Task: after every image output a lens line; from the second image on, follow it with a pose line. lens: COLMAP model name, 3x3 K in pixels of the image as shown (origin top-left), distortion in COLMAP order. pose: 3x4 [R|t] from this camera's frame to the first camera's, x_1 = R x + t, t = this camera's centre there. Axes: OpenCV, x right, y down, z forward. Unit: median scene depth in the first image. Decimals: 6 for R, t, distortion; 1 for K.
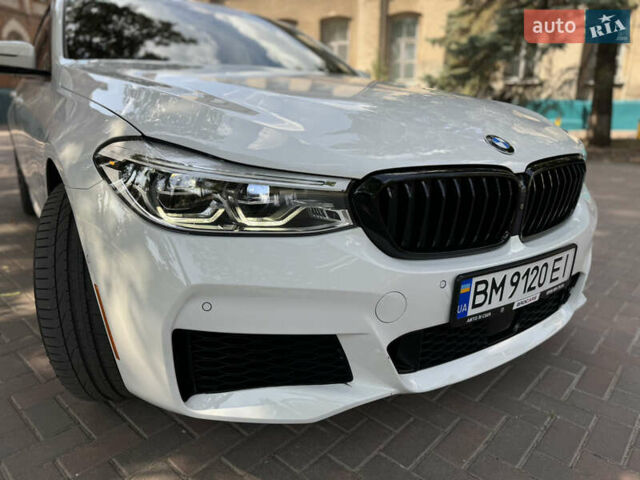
lens RADIAL K [[449.2, 0, 320.0], [0, 449.2, 240.0], [0, 0, 1]] dist [0.077511, -0.101919]
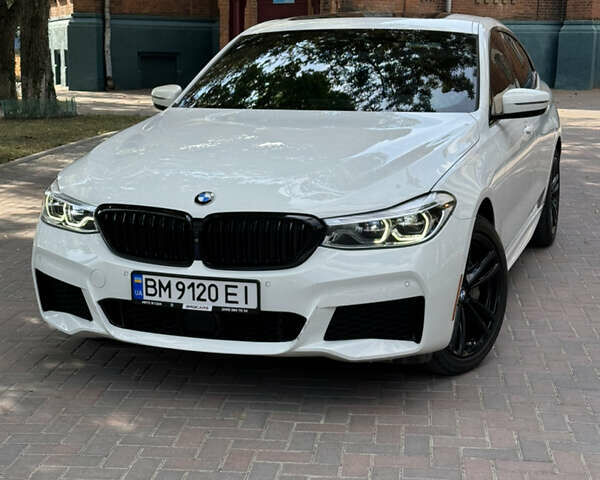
lens RADIAL K [[1116.5, 0, 300.0], [0, 1116.5, 240.0], [0, 0, 1]] dist [0.061597, 0.332981]
pose [[0.587790, 0.127230, -0.798947, 3.728575], [-0.206385, 0.978463, 0.003978, -0.166647], [0.782246, 0.162553, 0.601389, -0.974070]]
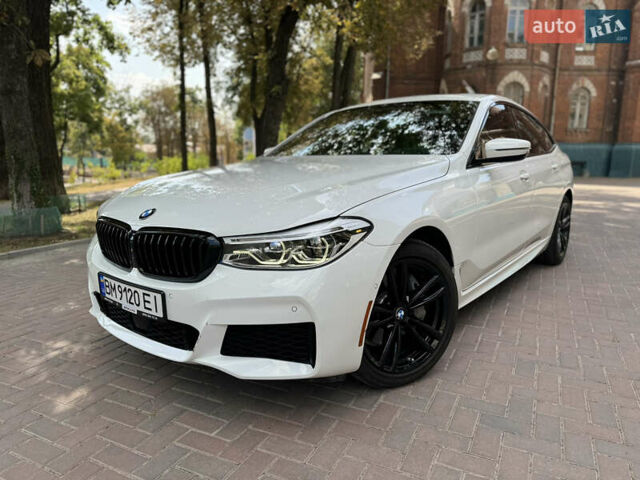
lens RADIAL K [[452.3, 0, 320.0], [0, 452.3, 240.0], [0, 0, 1]] dist [0.071060, -0.091270]
pose [[0.274101, 0.150303, -0.949883, 2.344558], [-0.248767, 0.965176, 0.080938, -0.440601], [0.928969, 0.214114, 0.301946, 1.182992]]
